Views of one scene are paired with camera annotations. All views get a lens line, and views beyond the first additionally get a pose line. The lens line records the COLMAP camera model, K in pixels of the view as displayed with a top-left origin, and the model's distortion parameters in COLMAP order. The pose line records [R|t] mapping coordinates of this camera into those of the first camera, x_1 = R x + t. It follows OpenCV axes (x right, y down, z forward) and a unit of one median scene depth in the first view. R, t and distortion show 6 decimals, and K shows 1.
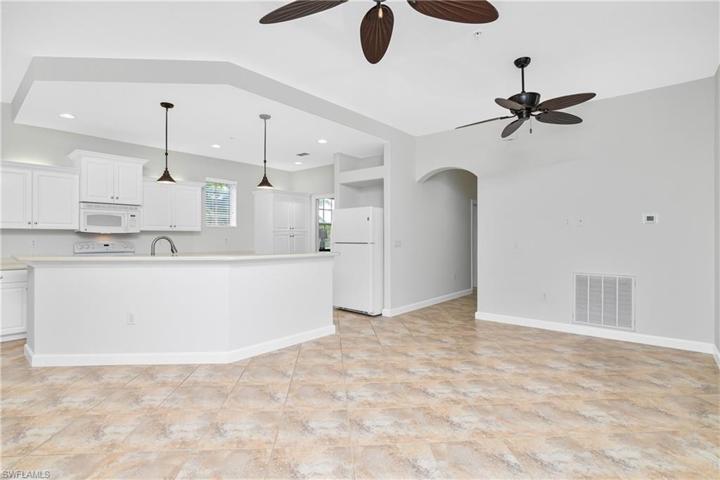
lens RADIAL K [[356.0, 0, 360.0], [0, 356.0, 240.0], [0, 0, 1]] dist [-0.015536, 0.001827]
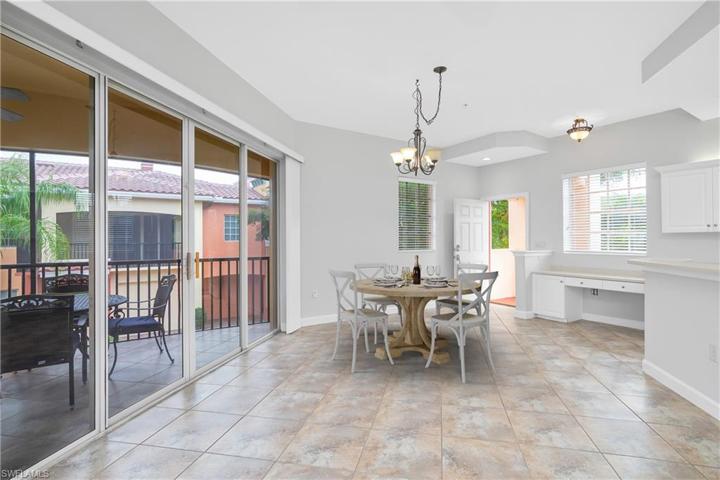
lens RADIAL K [[356.0, 0, 360.0], [0, 356.0, 240.0], [0, 0, 1]] dist [-0.015536, 0.001827]
pose [[-0.276508, 0.003160, -0.961006, 0.187140], [-0.003647, 0.999984, 0.004338, -0.011075], [0.961005, 0.004705, -0.276492, 0.346186]]
